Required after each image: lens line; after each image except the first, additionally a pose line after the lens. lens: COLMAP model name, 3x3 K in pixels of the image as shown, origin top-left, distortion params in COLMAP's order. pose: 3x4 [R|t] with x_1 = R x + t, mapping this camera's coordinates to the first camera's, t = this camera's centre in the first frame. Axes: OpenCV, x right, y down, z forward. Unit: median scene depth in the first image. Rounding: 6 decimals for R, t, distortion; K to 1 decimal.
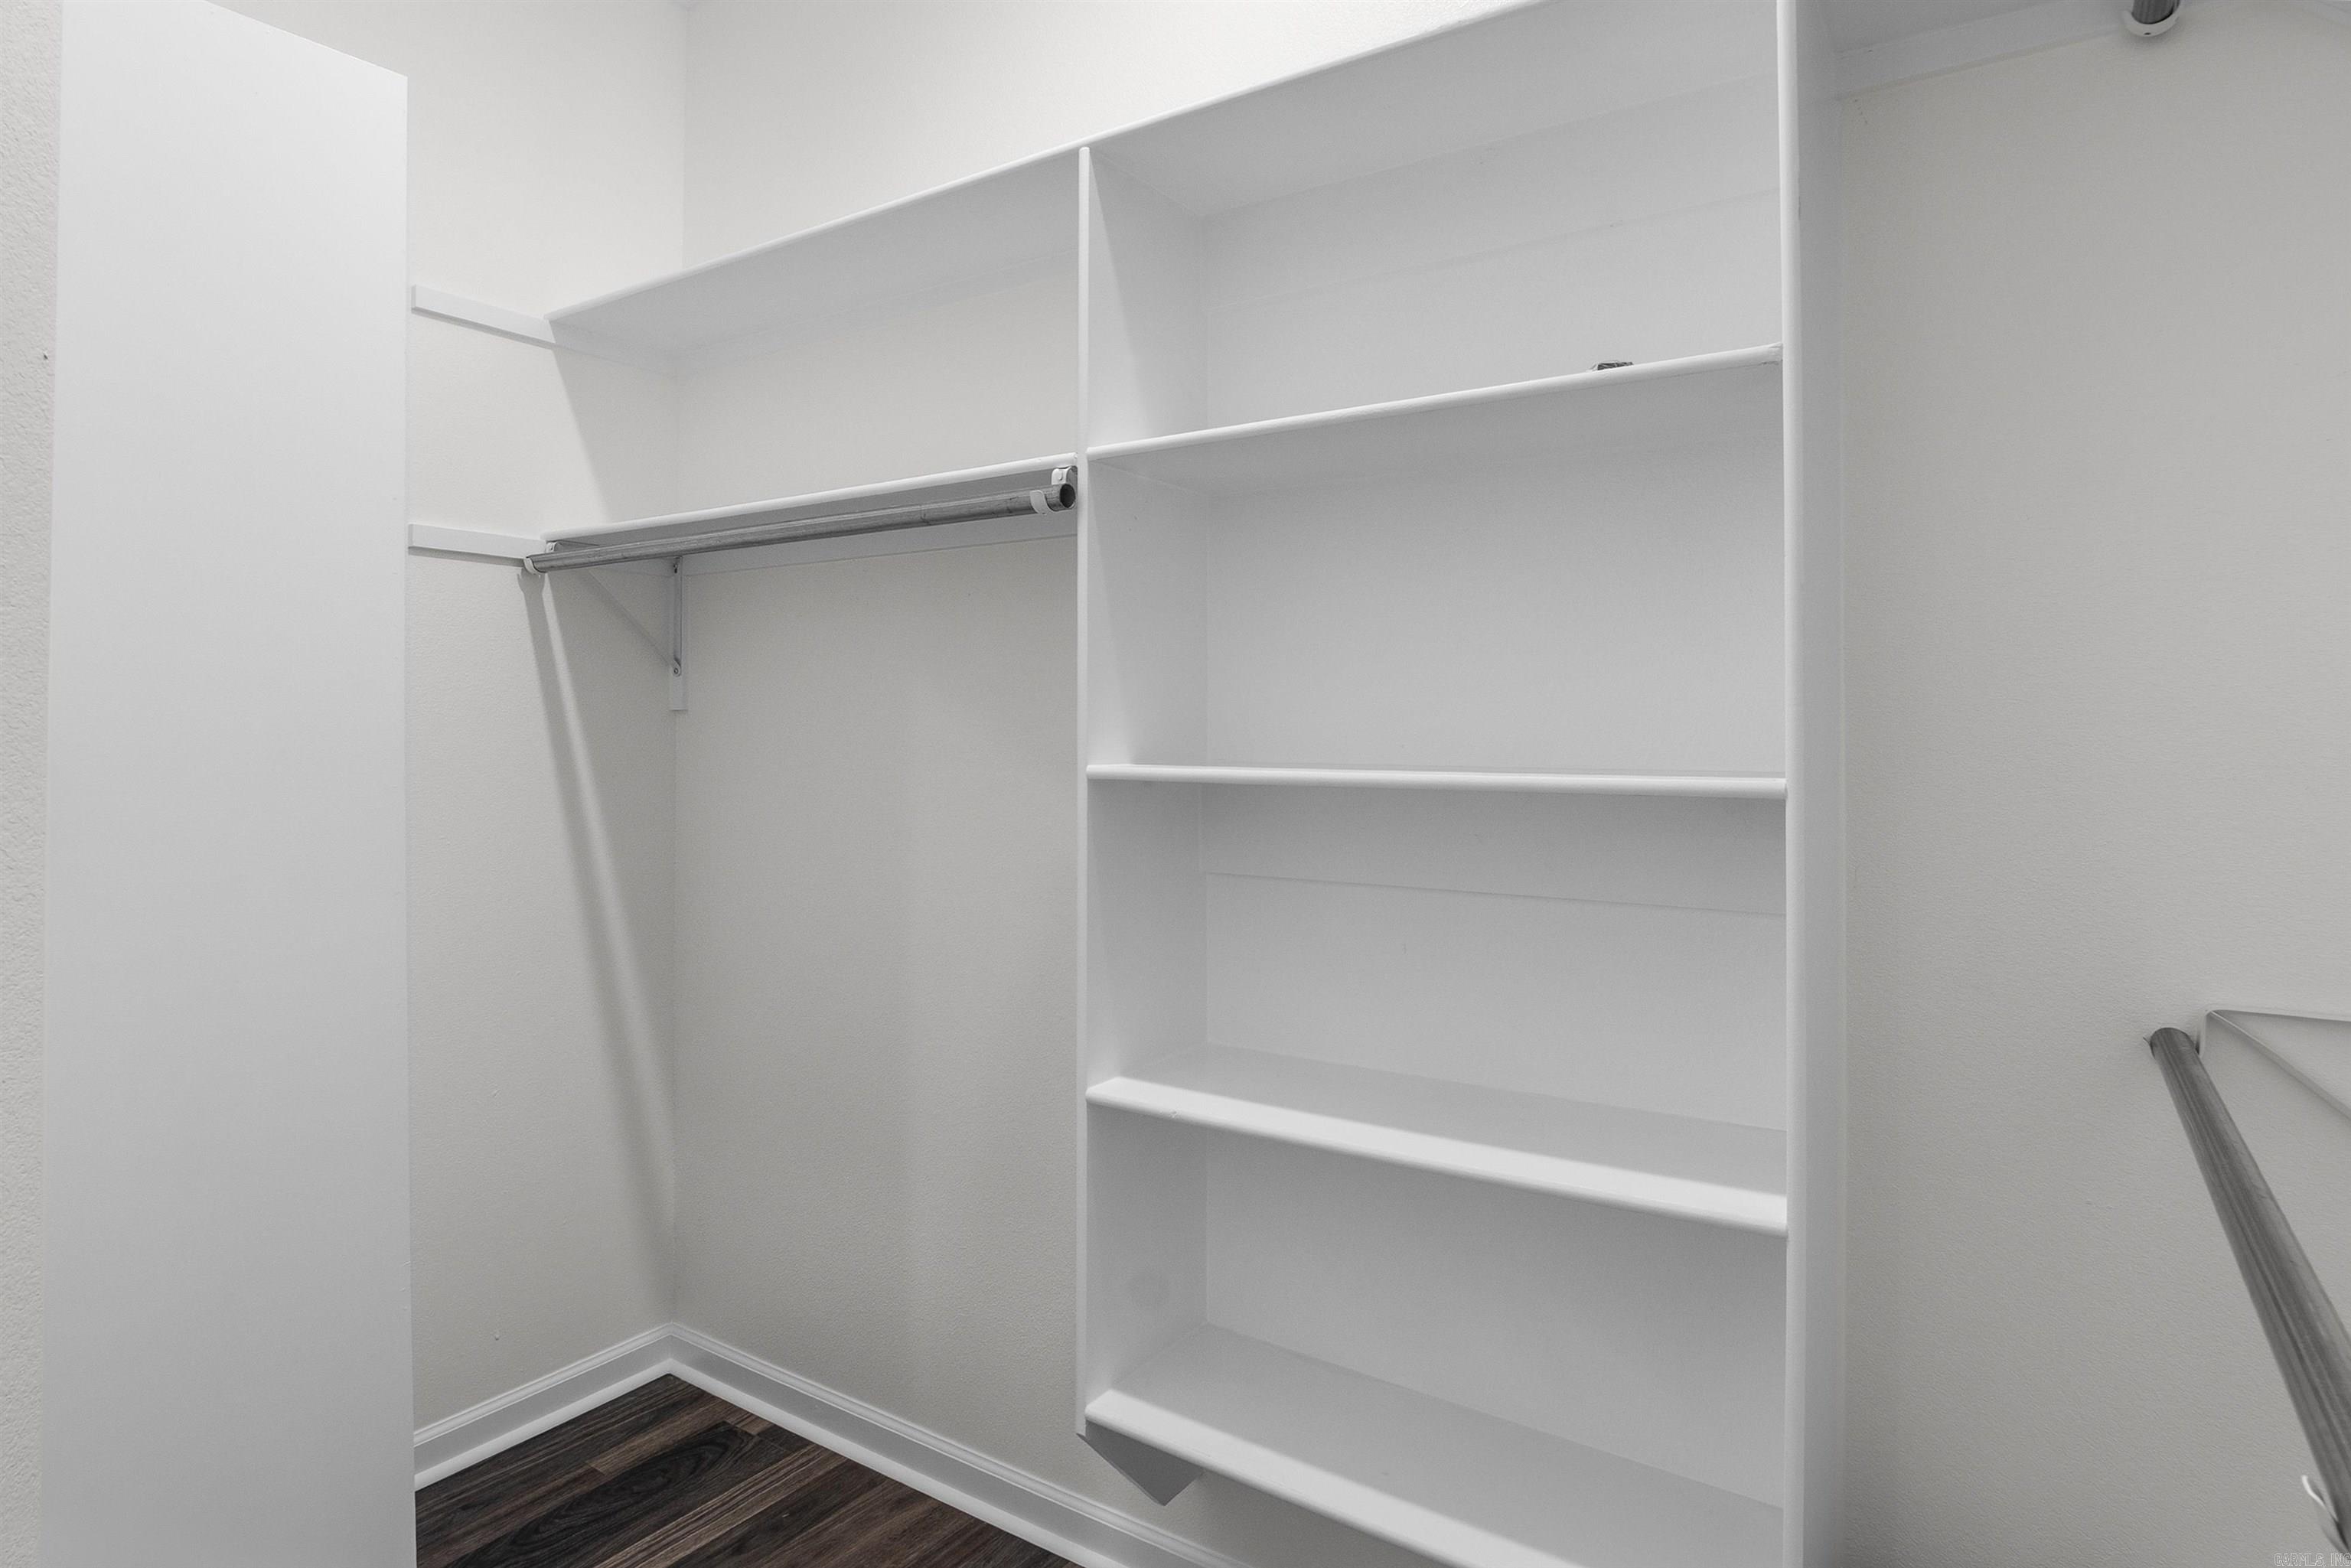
lens RADIAL K [[1278.9, 0, 1174.4], [0, 1278.9, 743.5], [0, 0, 1]] dist [-0.027501, -0.000007]
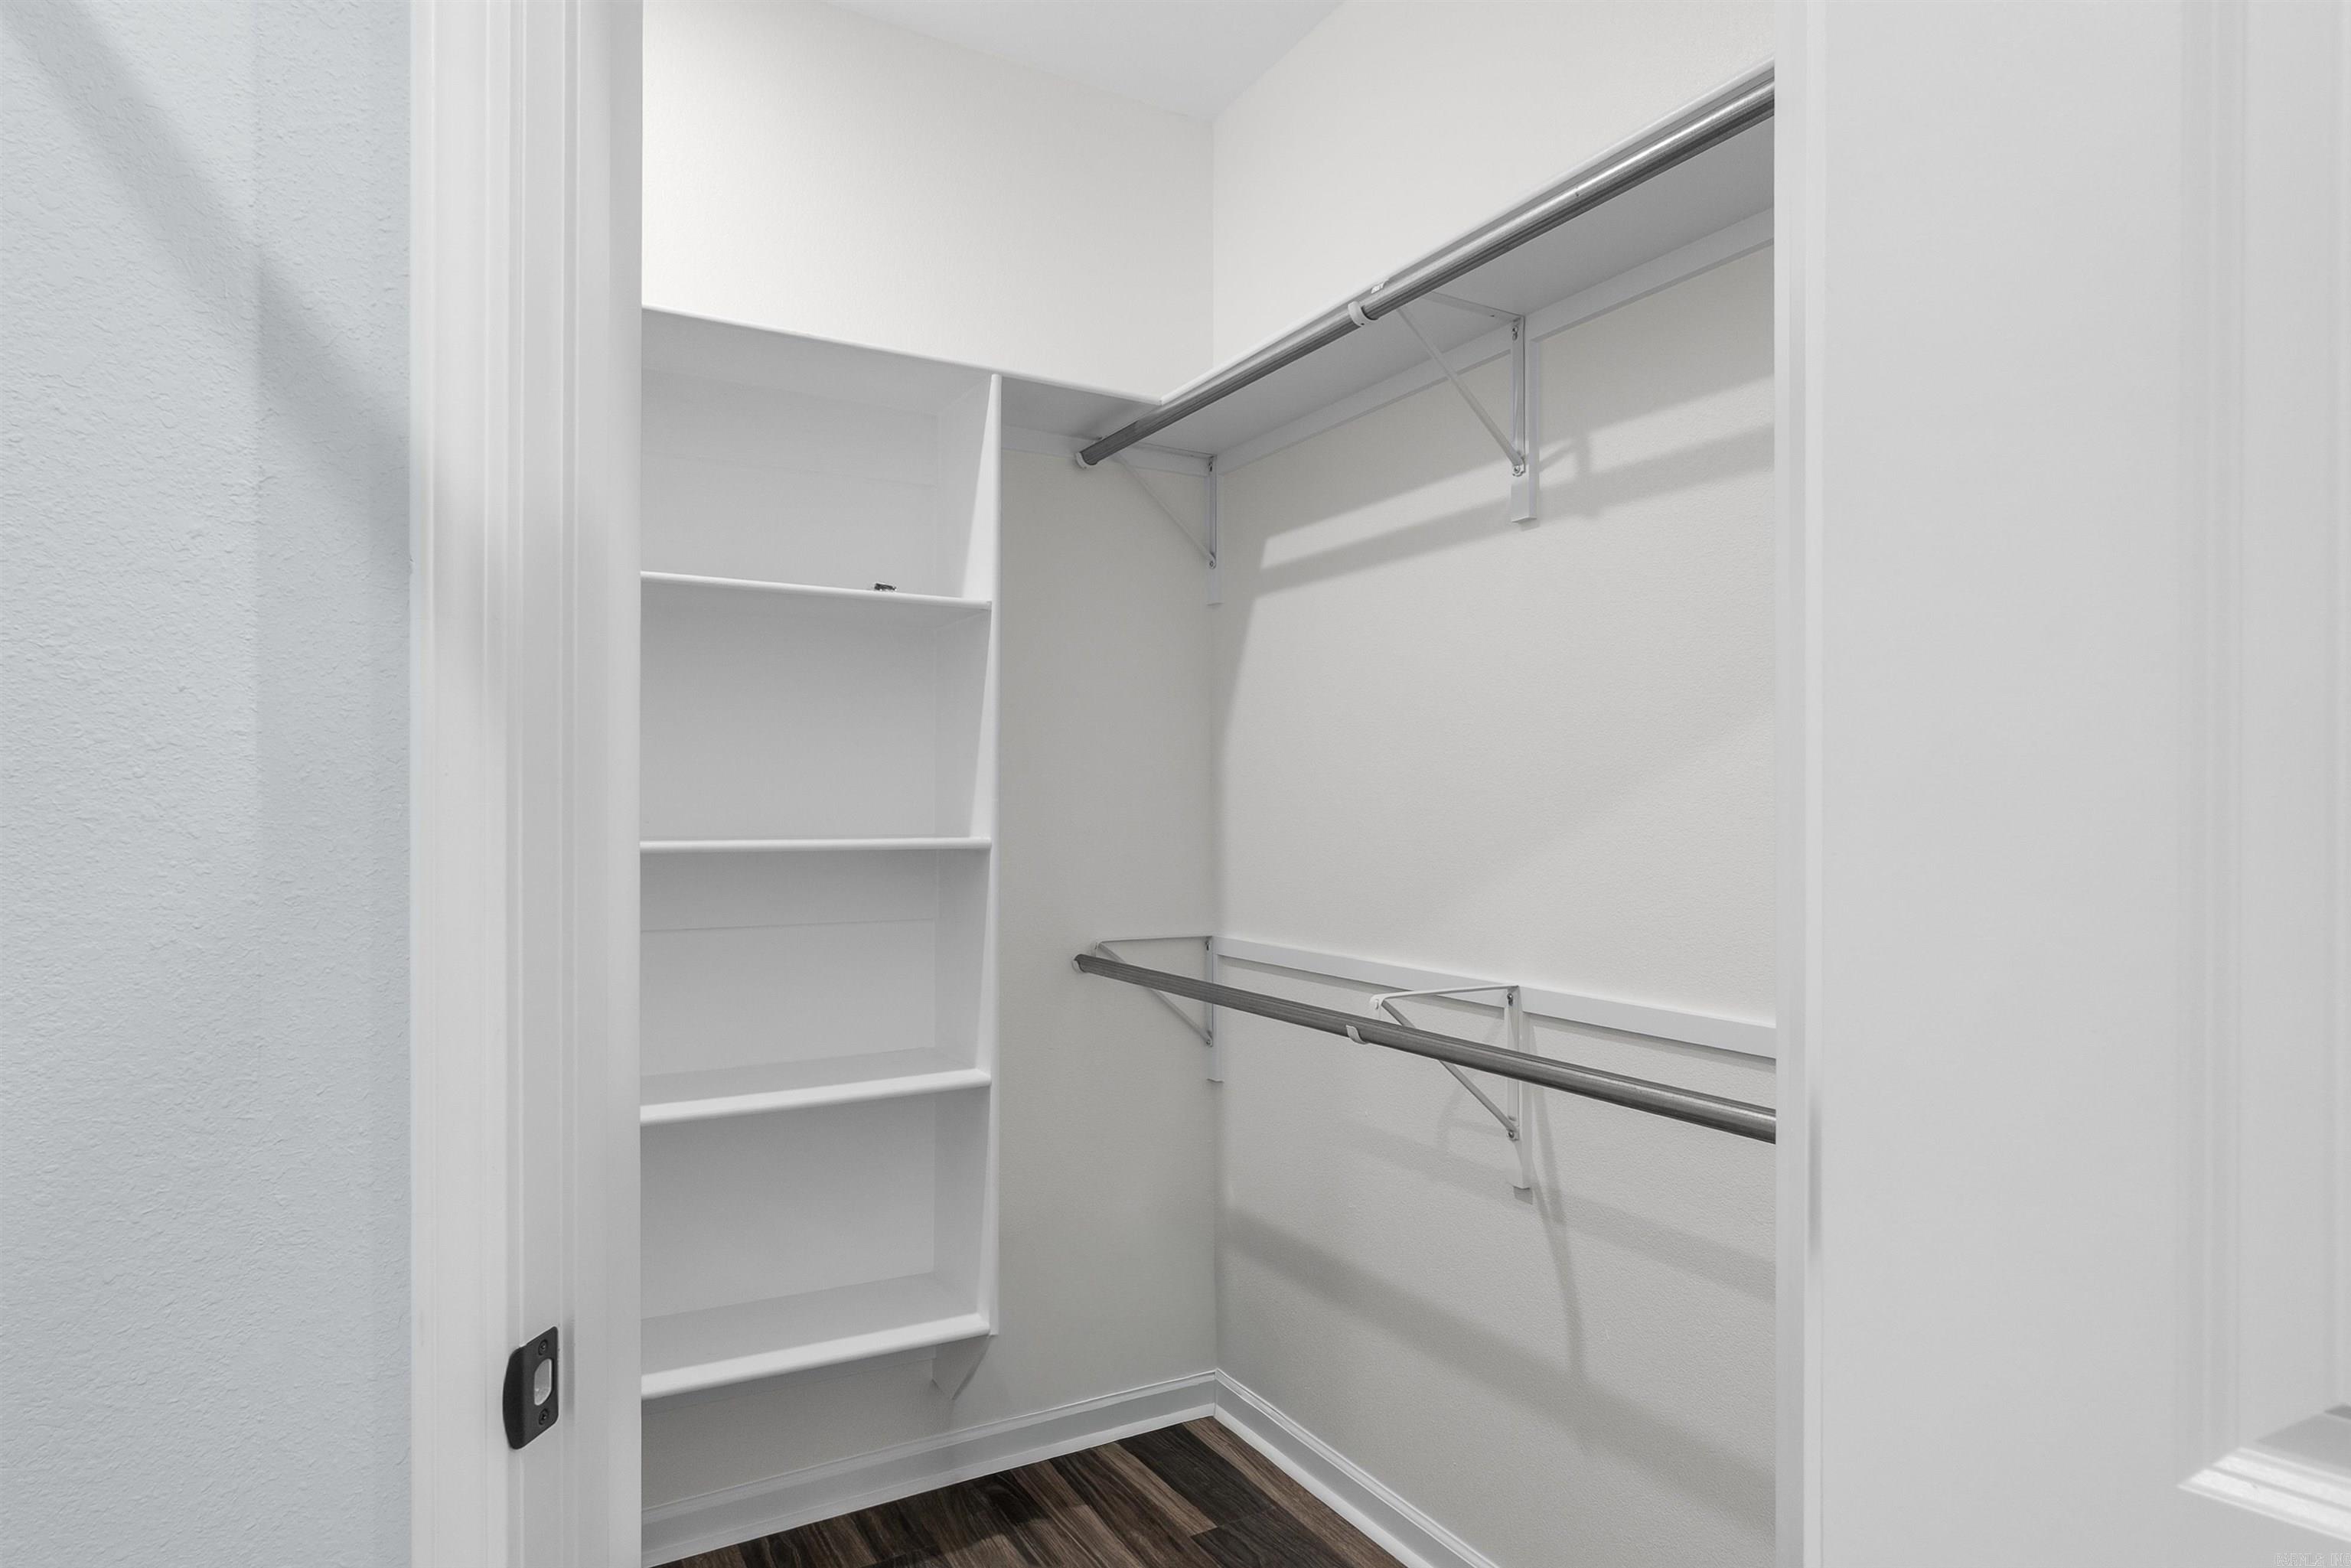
lens RADIAL K [[1268.9, 0, 1186.7], [0, 1268.9, 806.9], [0, 0, 1]] dist [-0.026676, 0.000624]
pose [[0.432553, -0.001760, 0.901607, -0.974532], [-0.000487, 0.999997, 0.002185, -0.020233], [-0.901609, -0.001384, 0.432551, -0.058740]]
